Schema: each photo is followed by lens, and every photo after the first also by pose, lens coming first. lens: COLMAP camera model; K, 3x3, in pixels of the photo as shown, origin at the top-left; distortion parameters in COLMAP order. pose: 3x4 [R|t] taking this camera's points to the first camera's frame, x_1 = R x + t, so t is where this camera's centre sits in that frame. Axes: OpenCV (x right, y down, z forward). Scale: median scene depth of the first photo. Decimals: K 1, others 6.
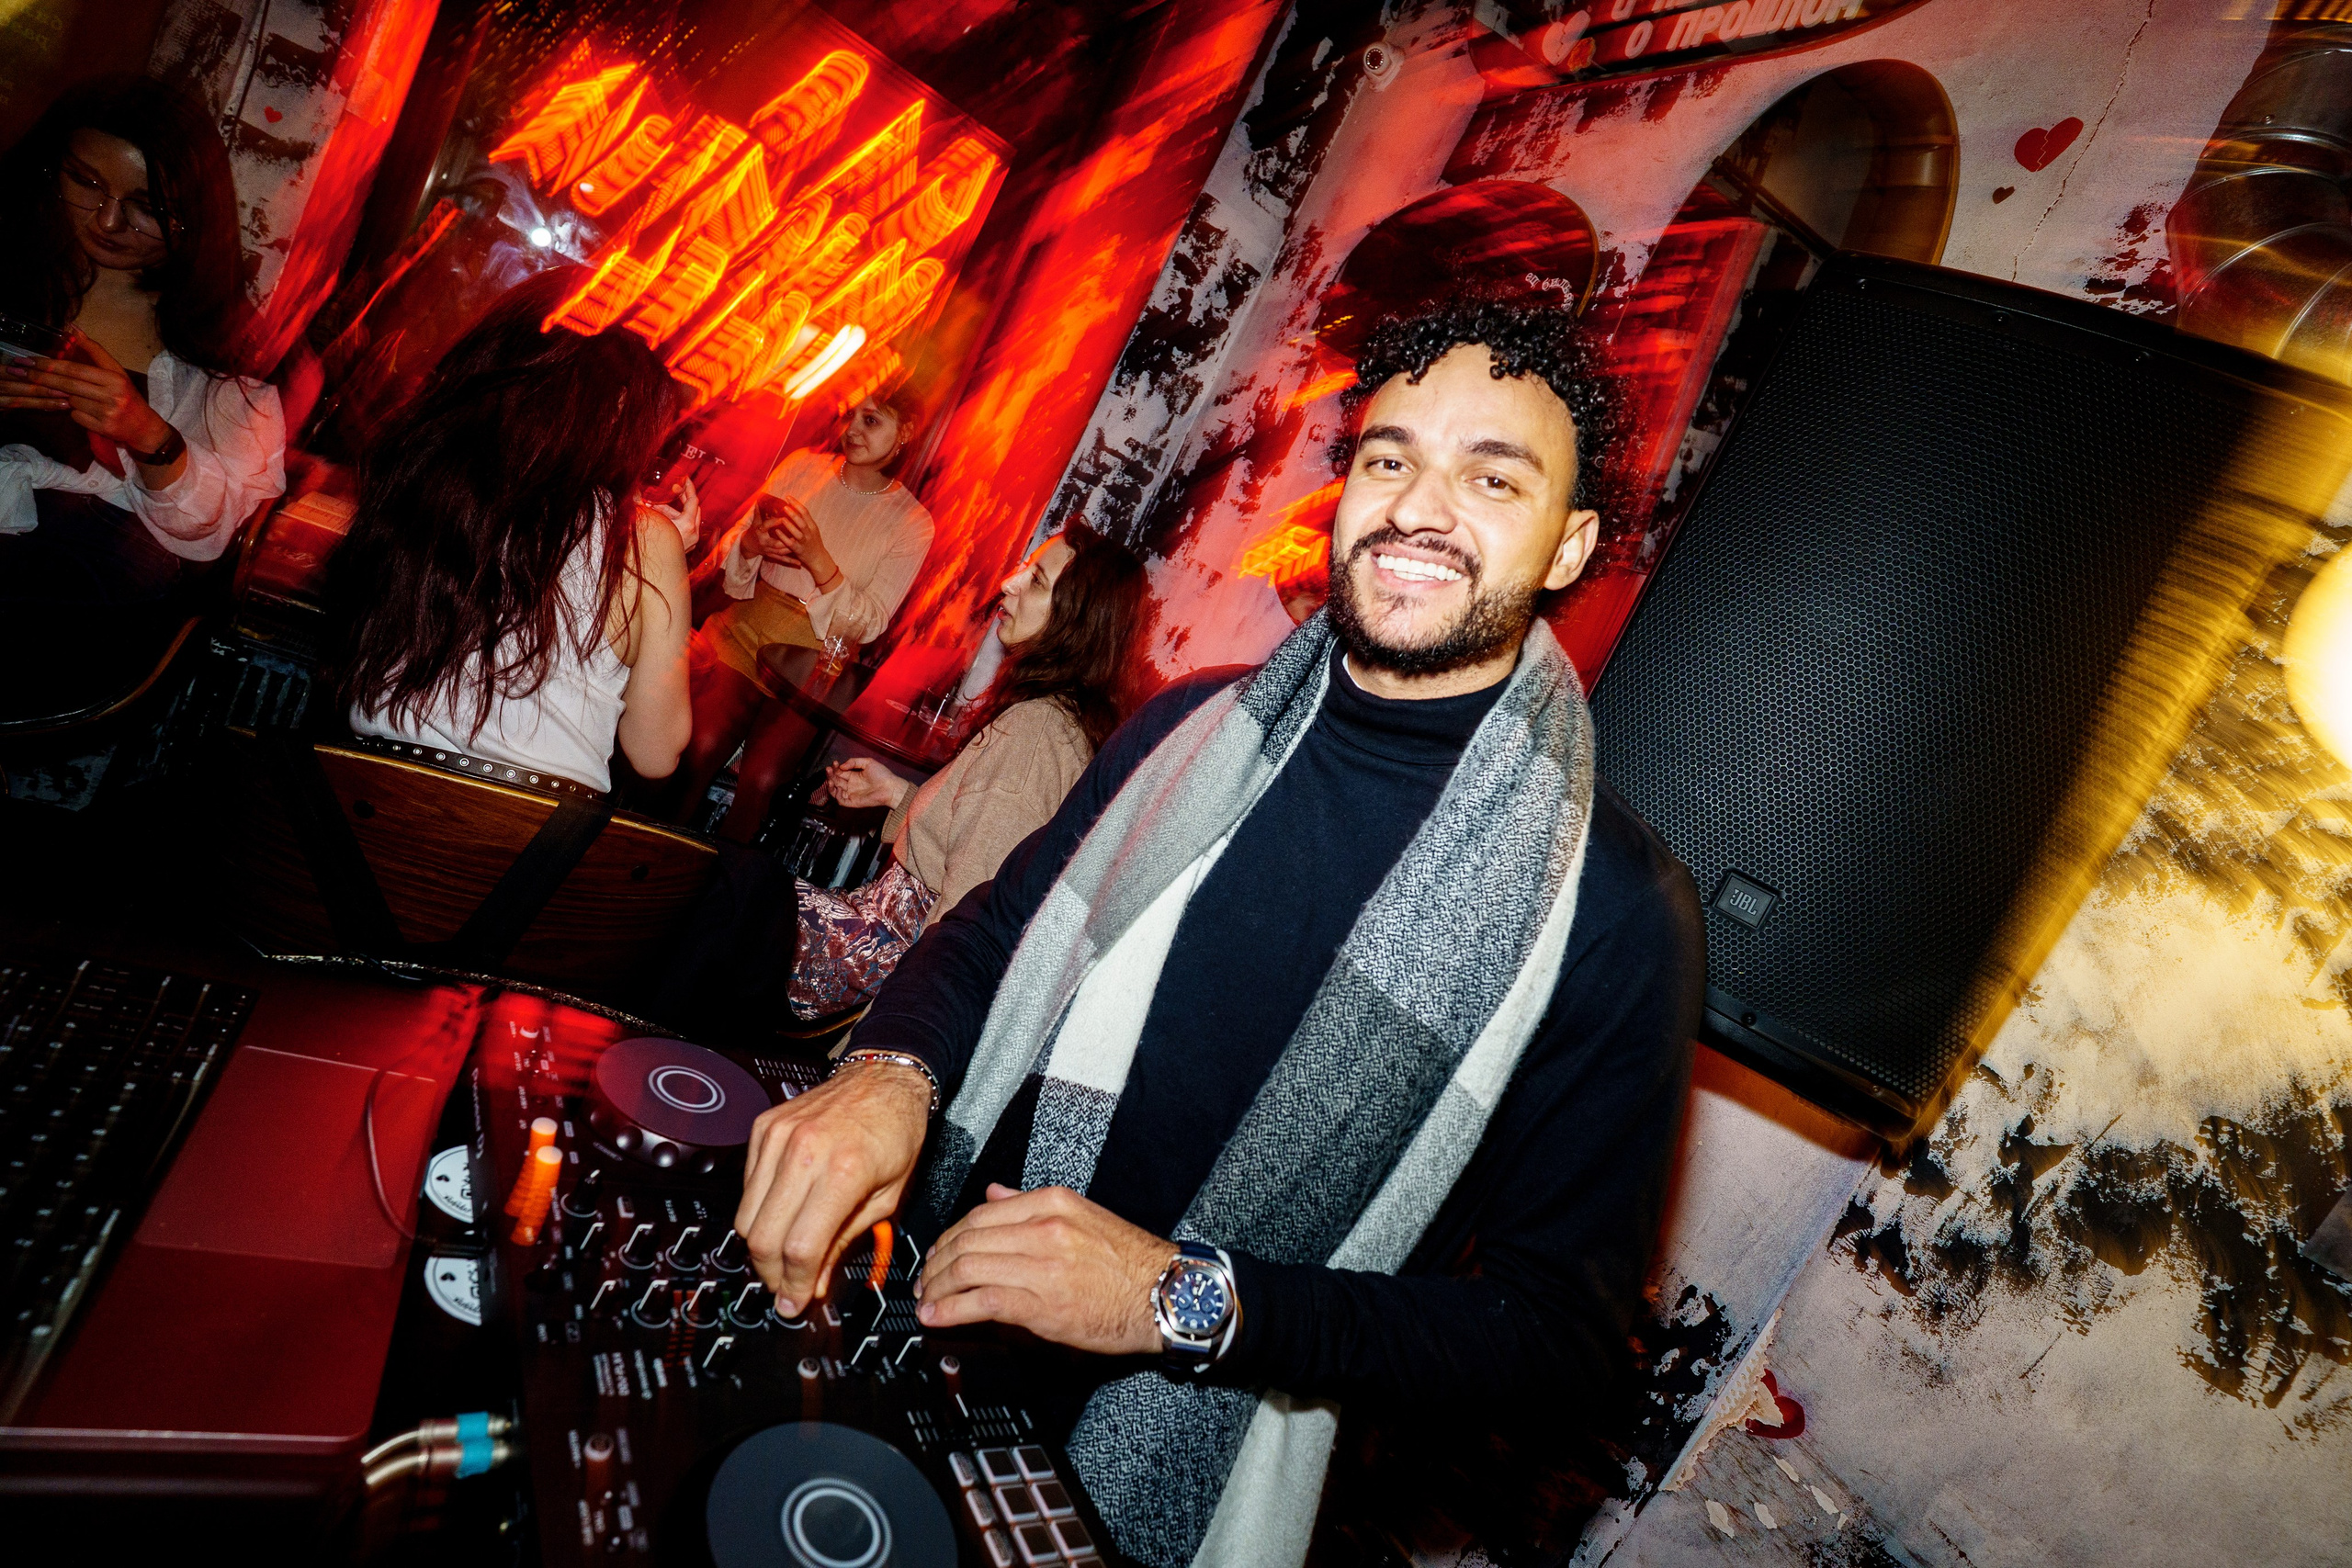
lens RADIAL K [[1159.7, 0, 1176.6], [0, 1159.7, 786.9], [0, 0, 1]] dist [-0.075204, 0.033470]
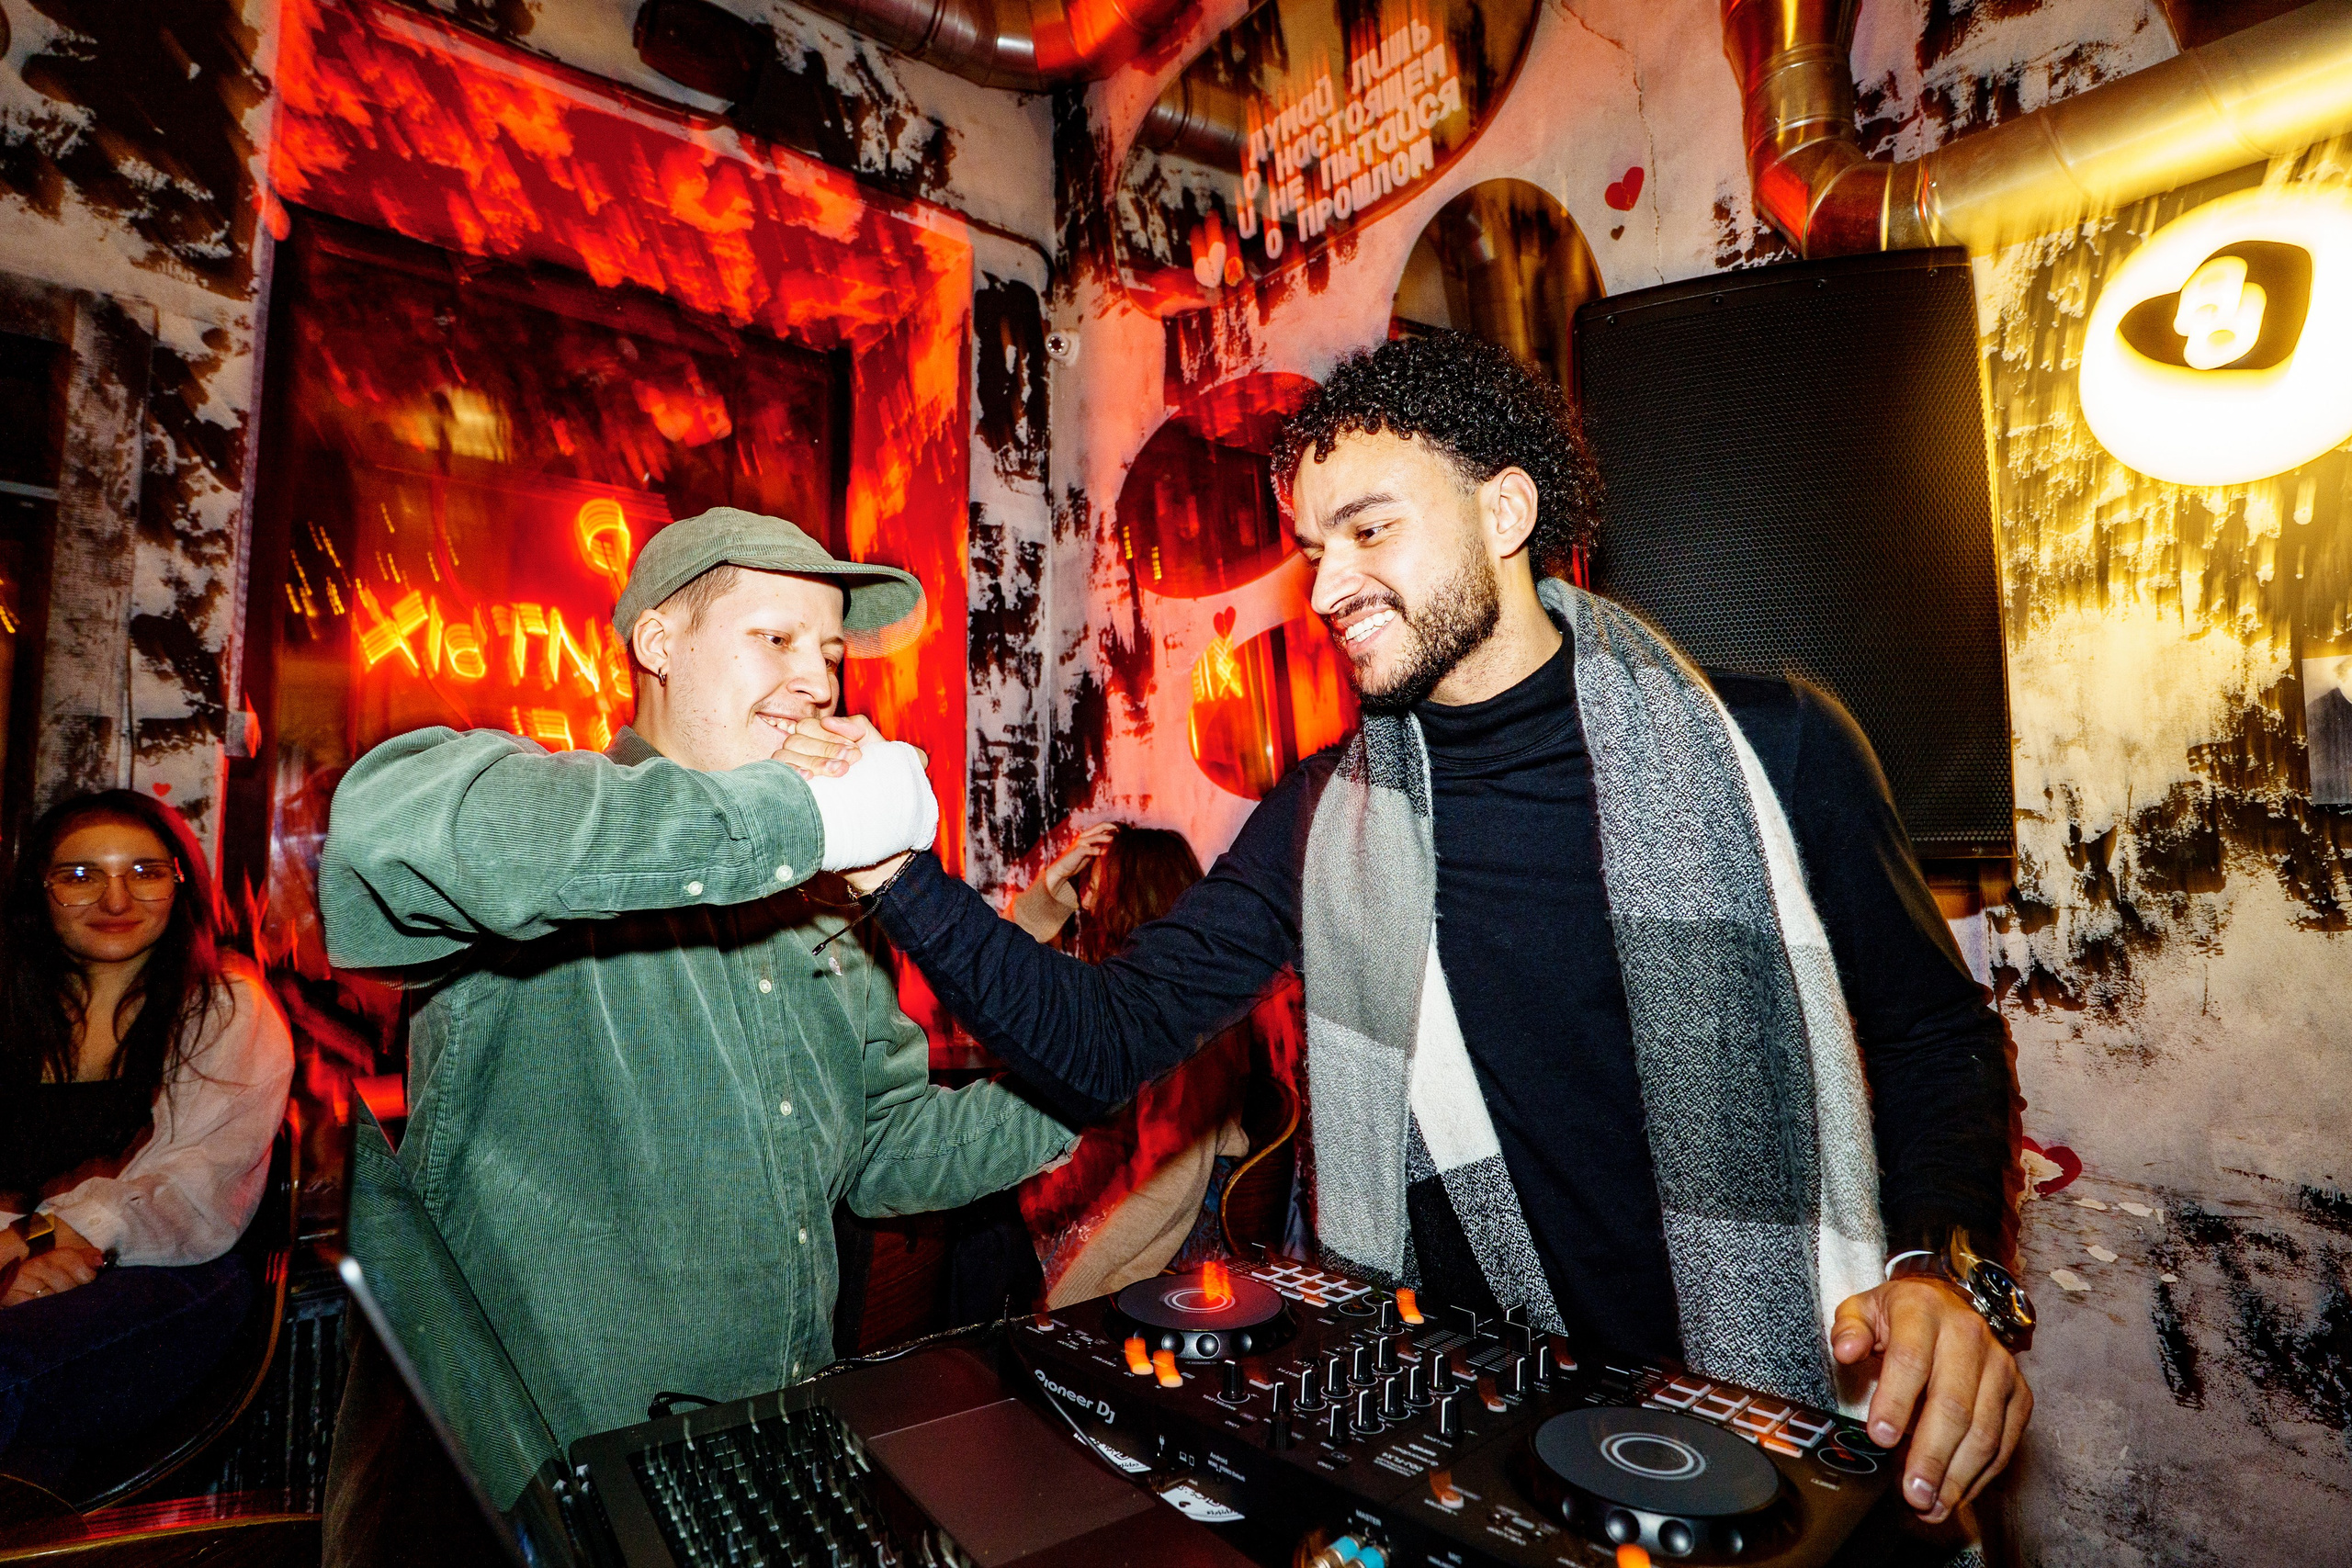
lens RADIAL K [[1164.7, 0, 1178.6], [0, 1164.7, 790.5], [0, 0, 1]] dist [-0.076827, 0.035304]
pose [[0.879695, -0.443415, 0.171811, -0.119433], [0.469464, 0.867354, -0.165226, 0.004044], [-0.075757, 0.226008, 0.971175, -0.049512]]
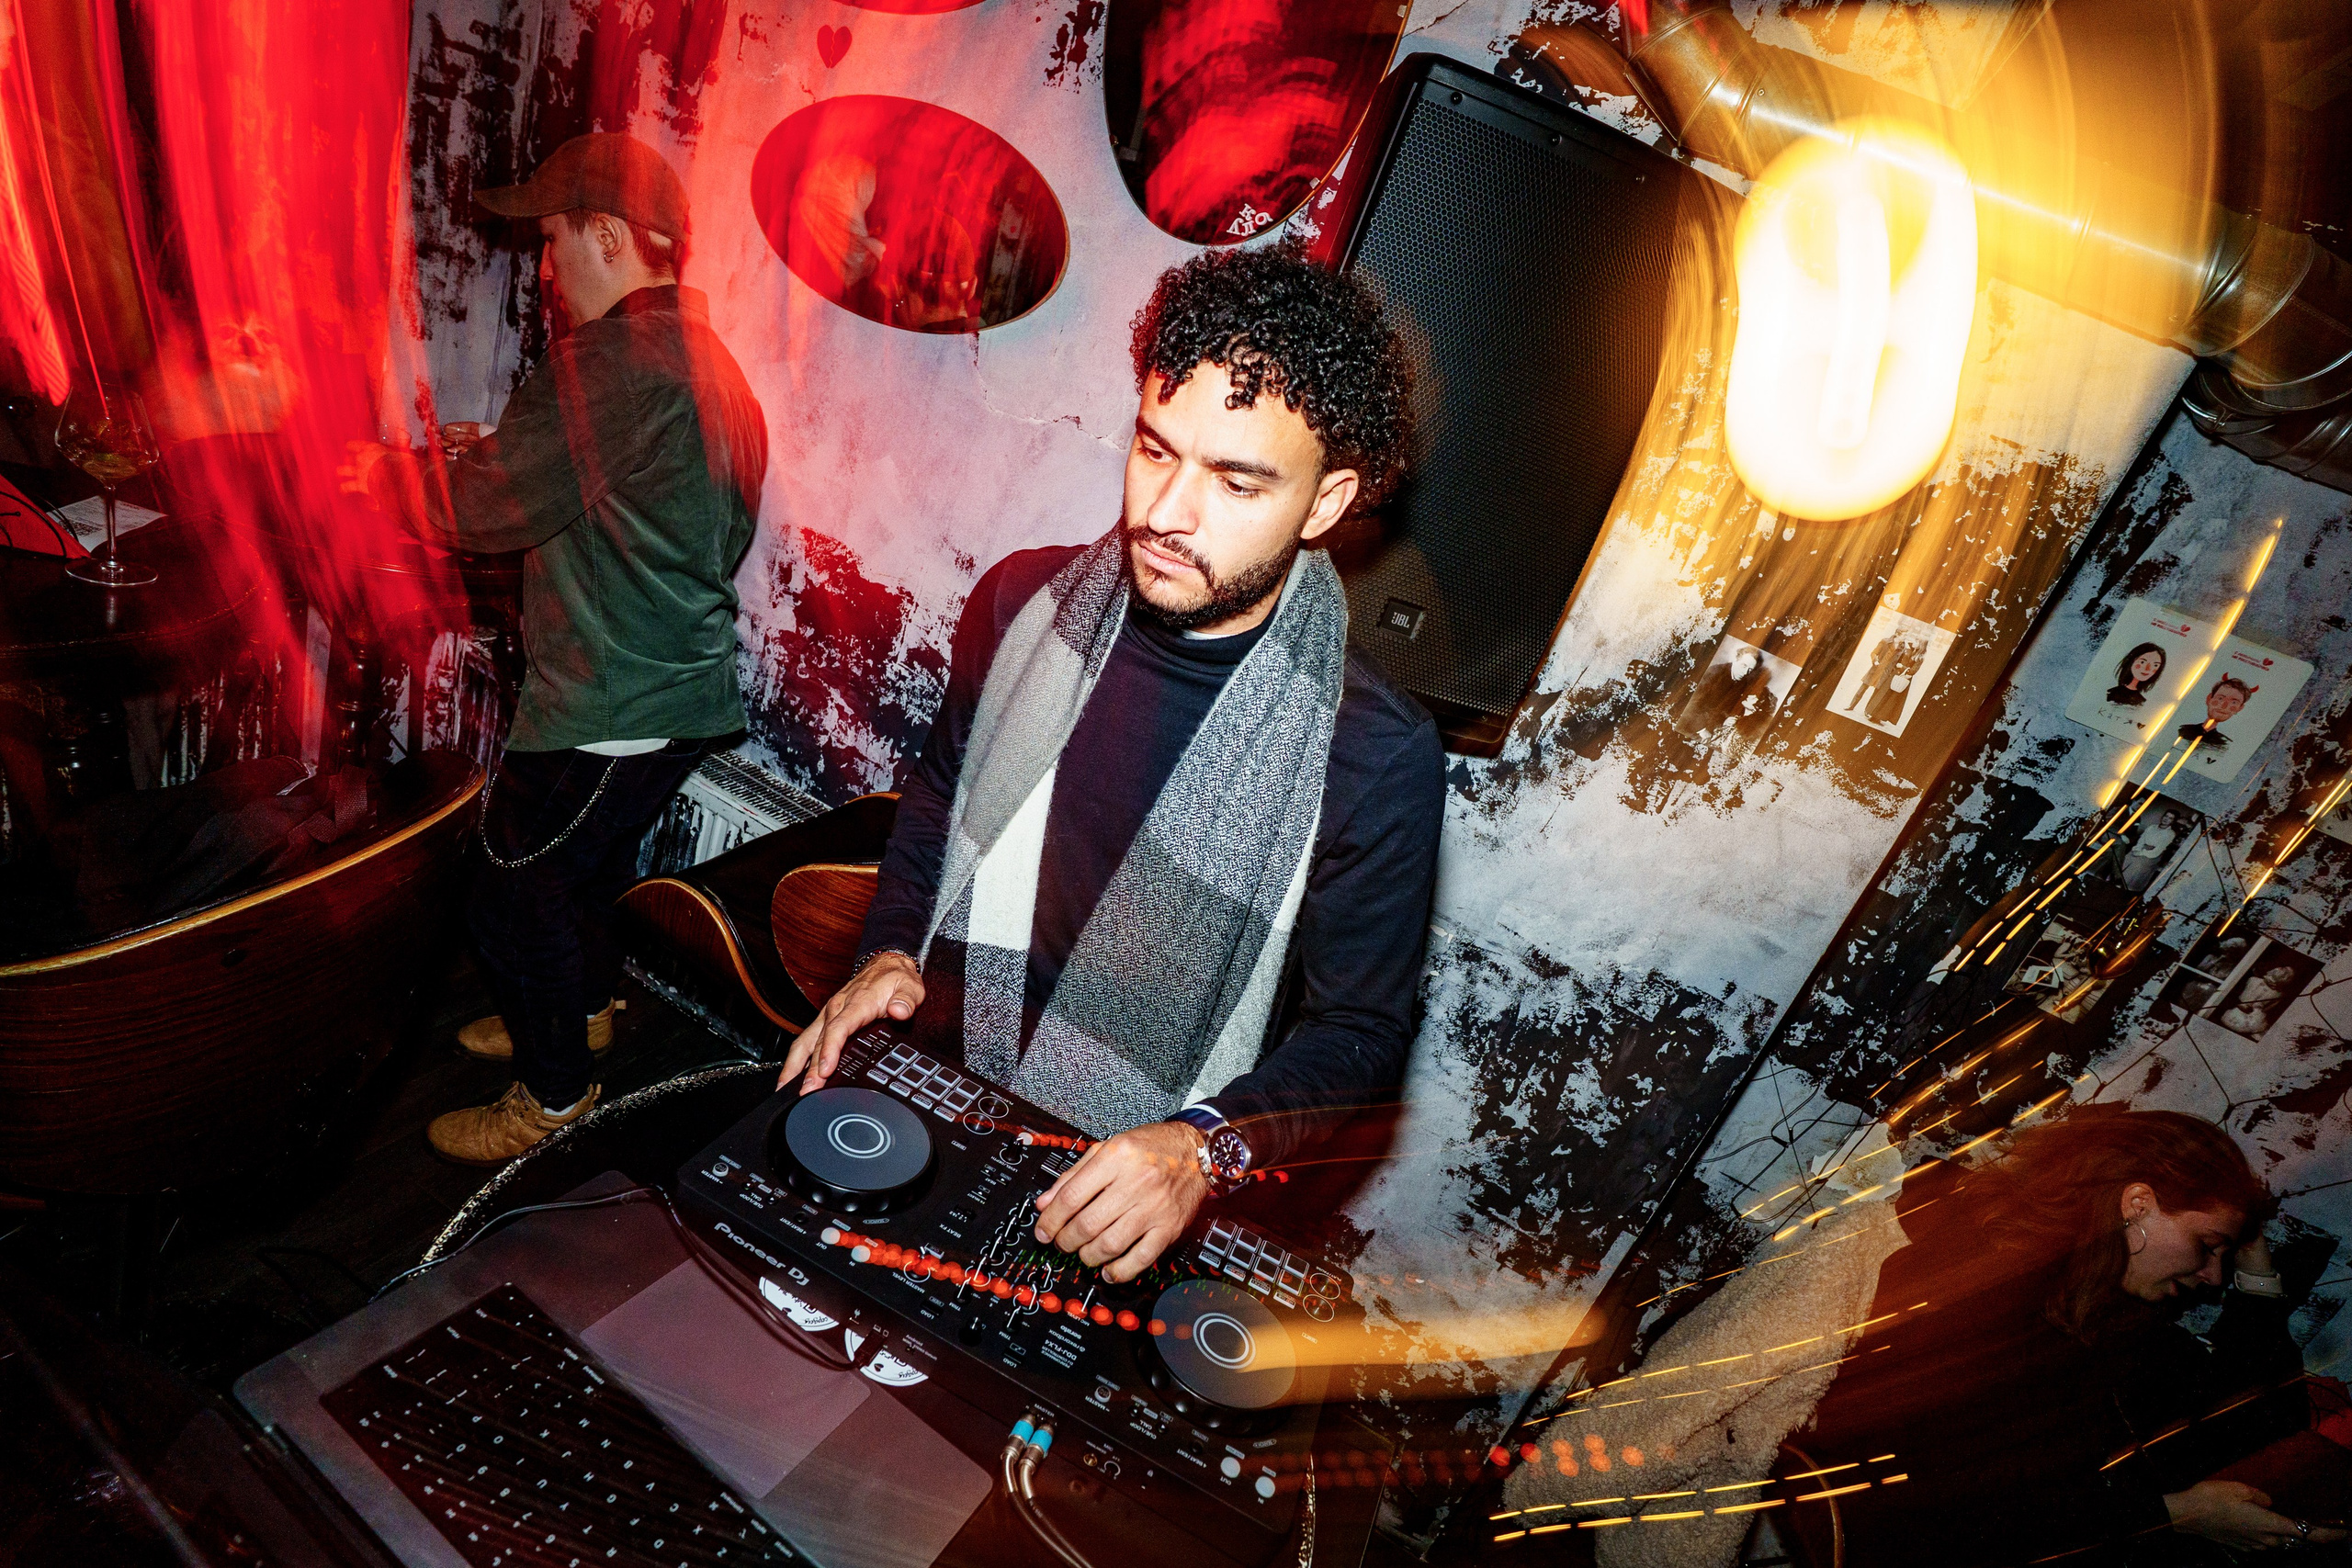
lens RADIAL K [[1155.8, 0, 1180.4], [0, 1155.8, 786.4], [0, 0, 1]] dist [-0.074152, 0.032347]
pose [[0.837273, -0.365023, 0.407102, -0.143278], [0.135236, 0.859650, 0.492659, -0.176702], [-0.529797, -0.357436, 0.769126, 0.000256]]
